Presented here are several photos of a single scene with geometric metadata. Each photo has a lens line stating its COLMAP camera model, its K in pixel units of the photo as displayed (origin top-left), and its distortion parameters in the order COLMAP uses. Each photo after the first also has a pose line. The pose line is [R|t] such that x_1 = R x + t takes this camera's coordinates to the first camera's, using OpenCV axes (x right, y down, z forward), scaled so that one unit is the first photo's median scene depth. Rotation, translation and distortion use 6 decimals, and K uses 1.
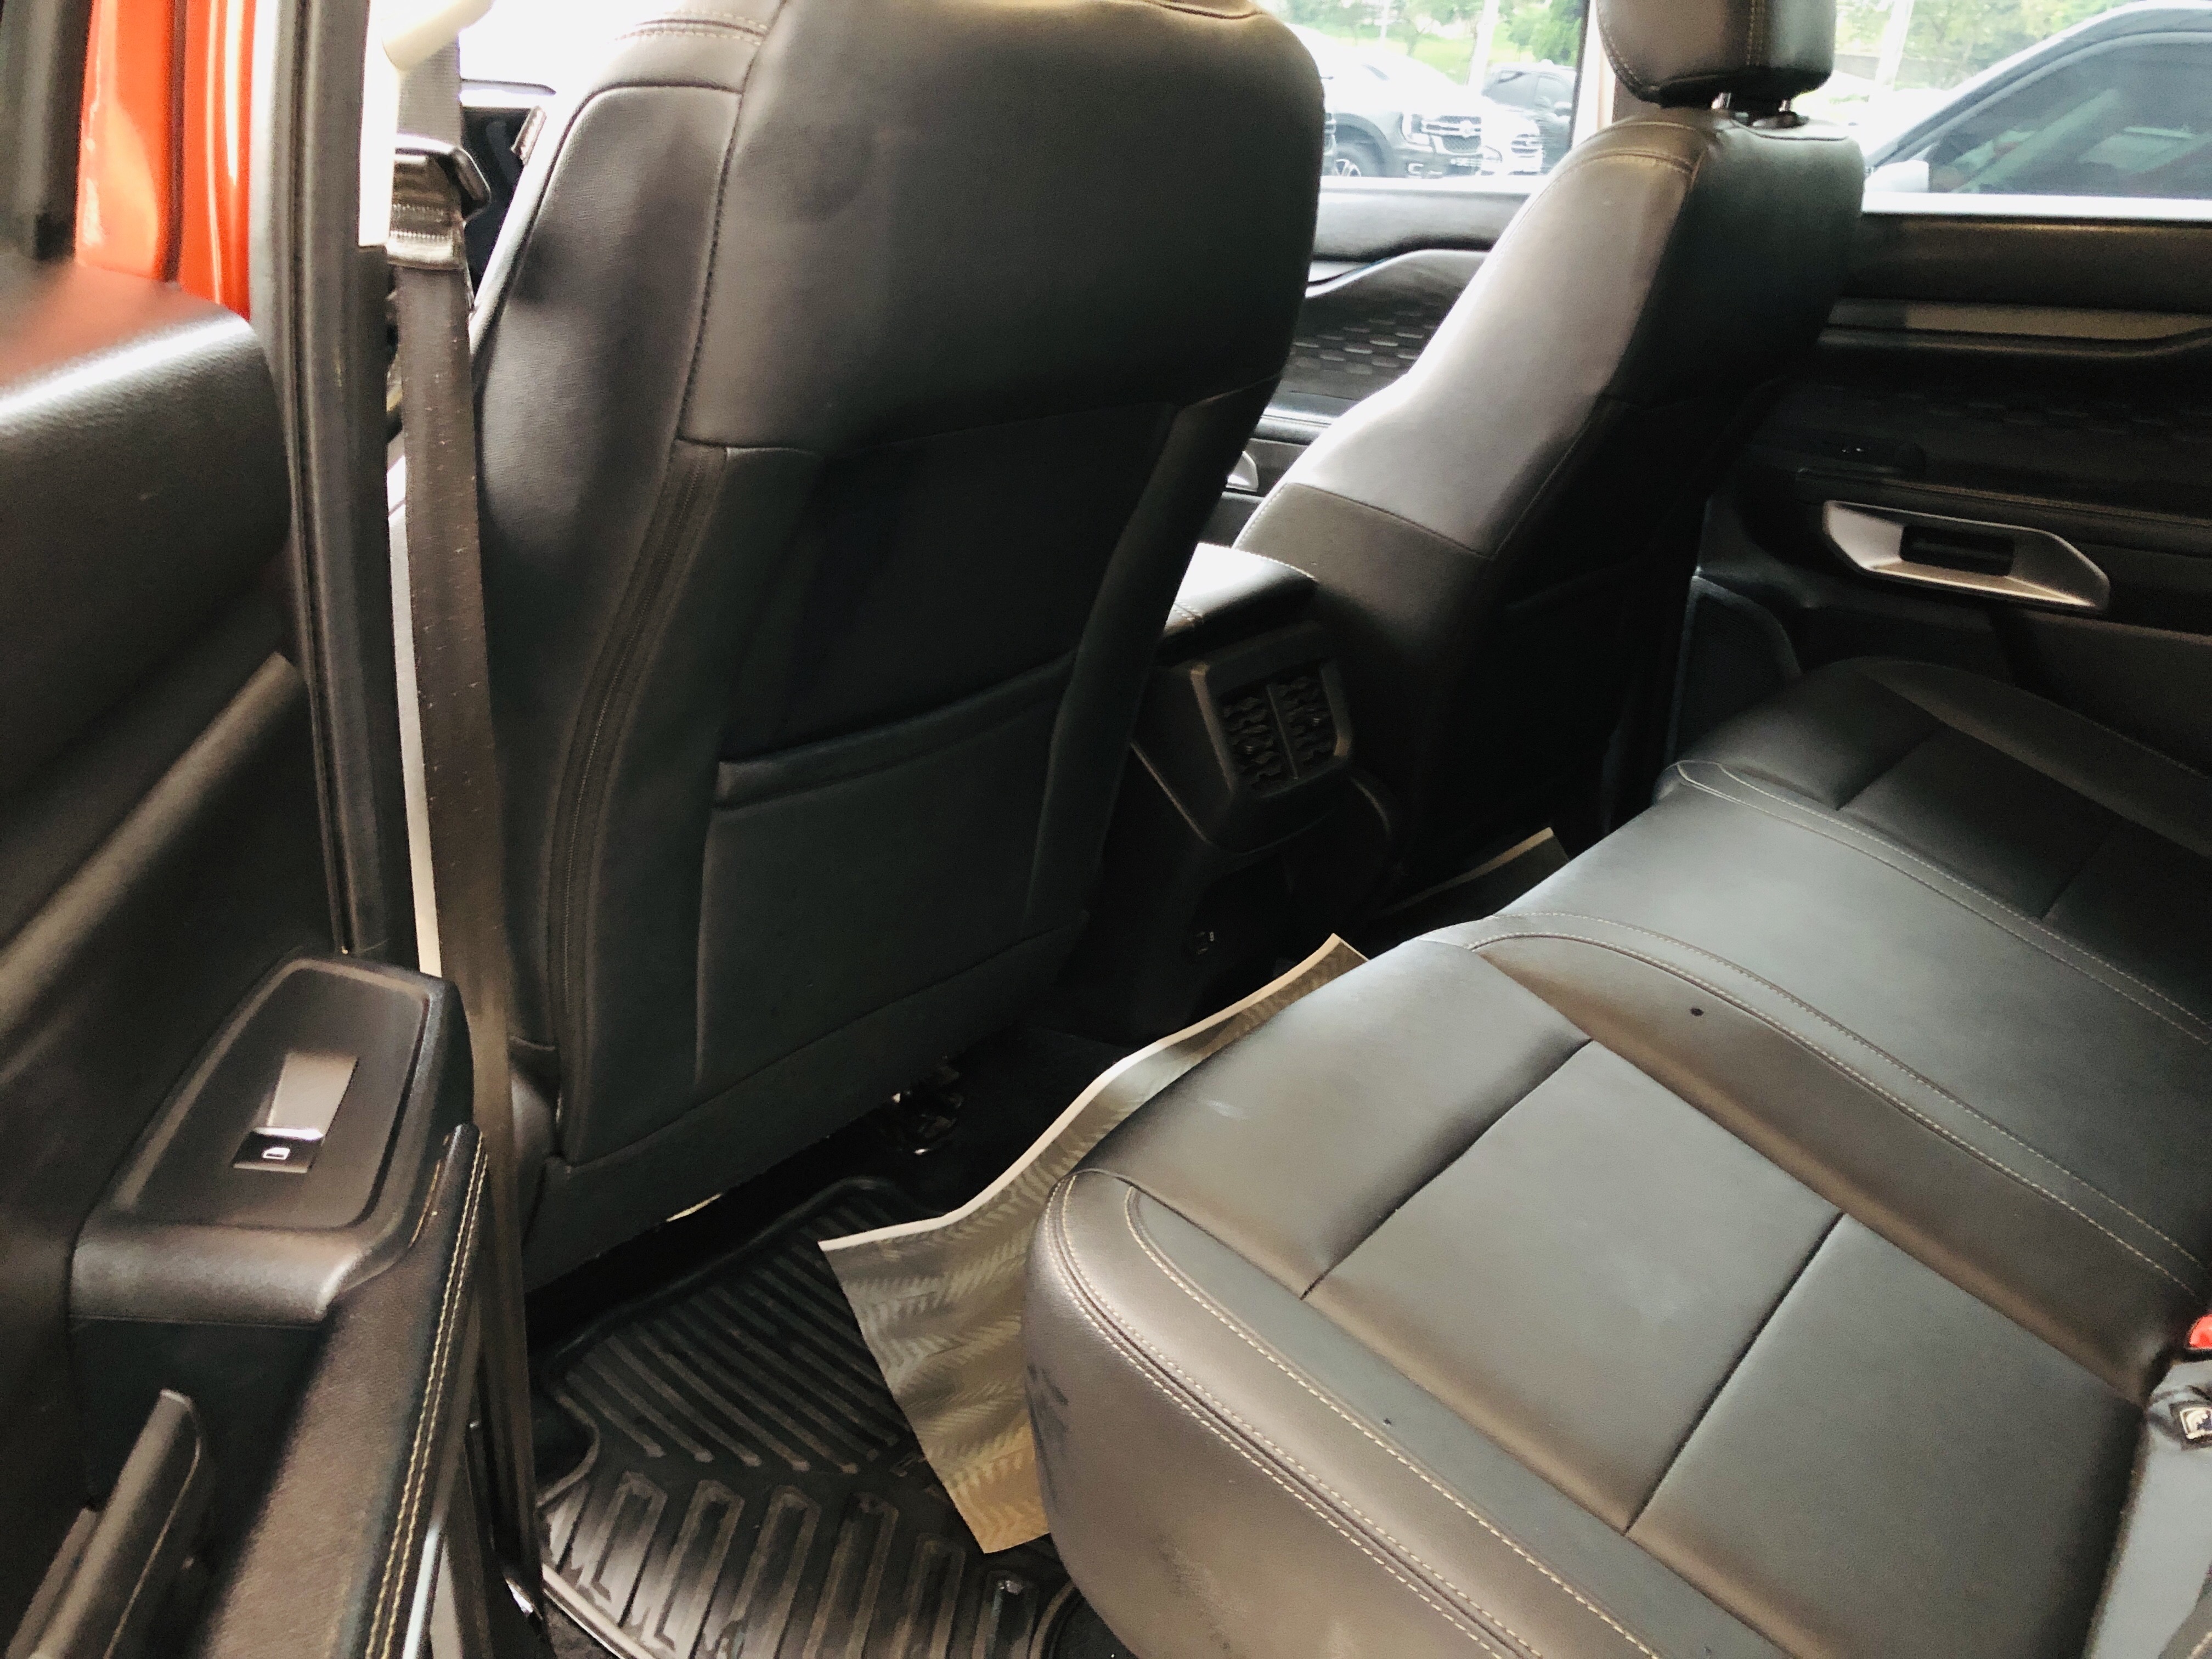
lens RADIAL K [[1857.0, 0, 1106.0], [0, 1857.0, 829.5], [0, 0, 1]] dist [0.036735, -0.031545]
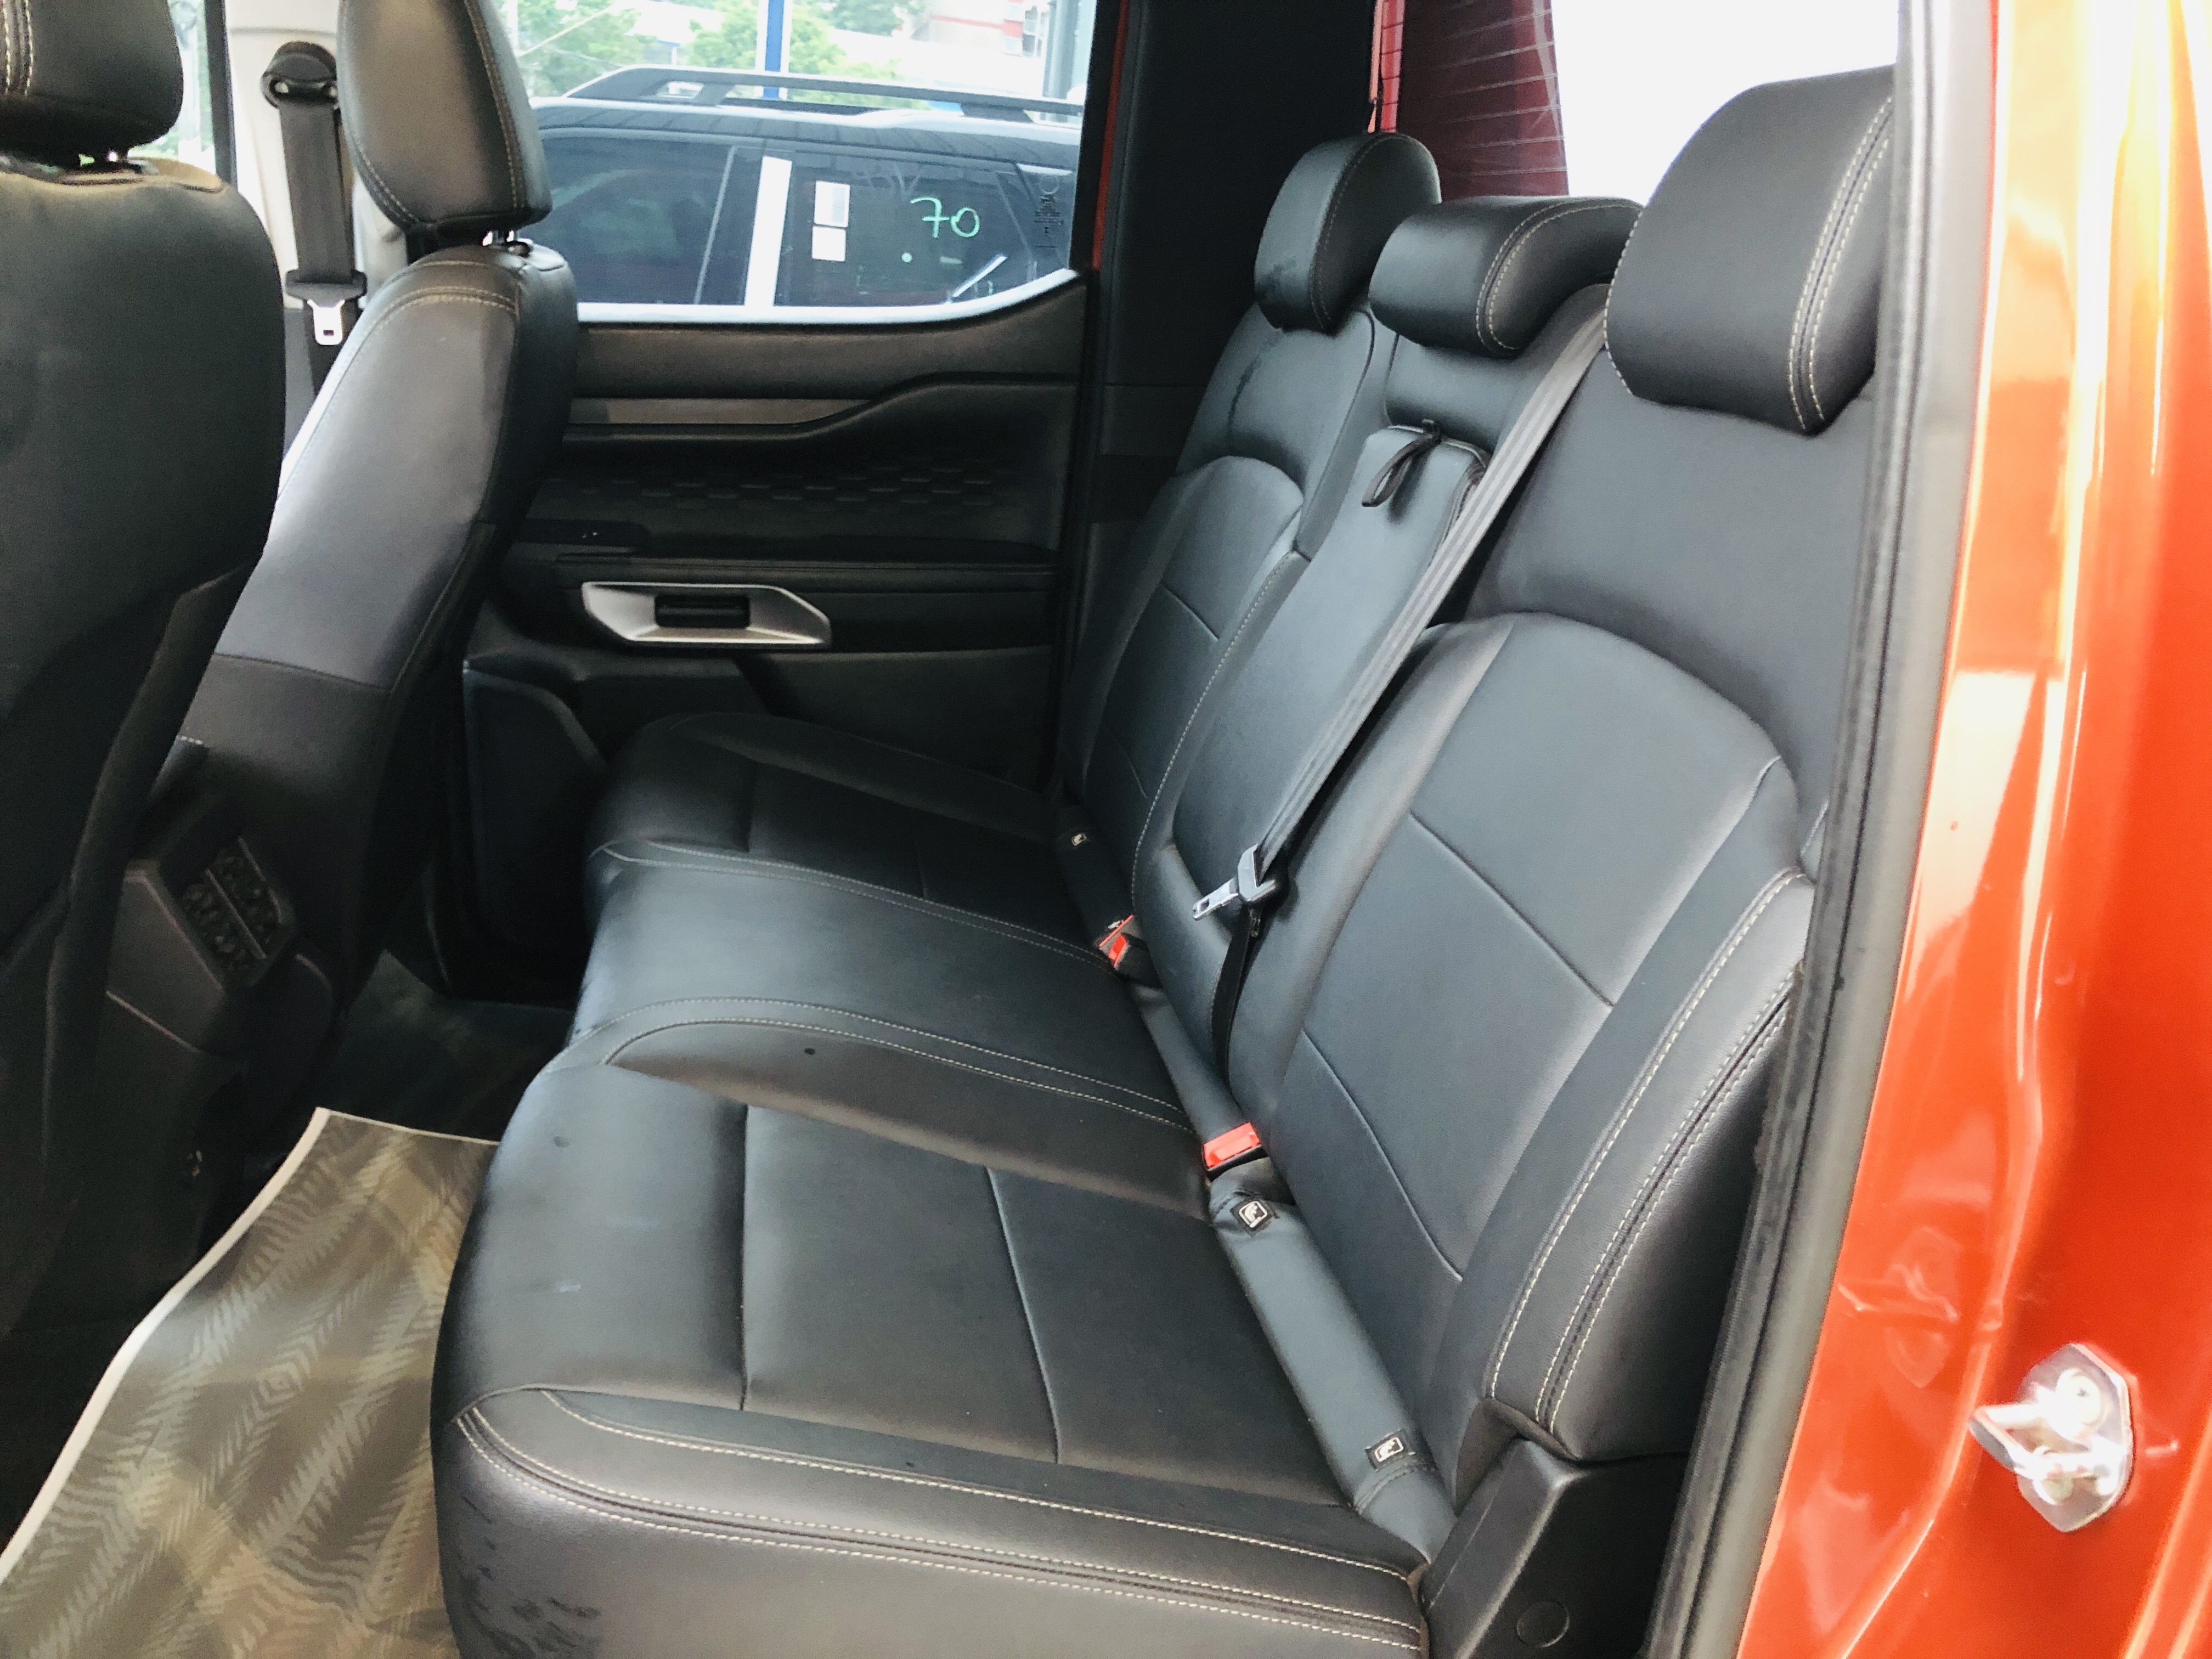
lens RADIAL K [[1947.1, 0, 1106.0], [0, 1947.1, 829.5], [0, 0, 1]] dist [-0.003754, -0.021692]
pose [[0.651496, -0.227204, 0.723831, -0.282734], [0.238985, 0.966989, 0.088426, -0.069472], [-0.720027, 0.115376, 0.684288, 0.027533]]
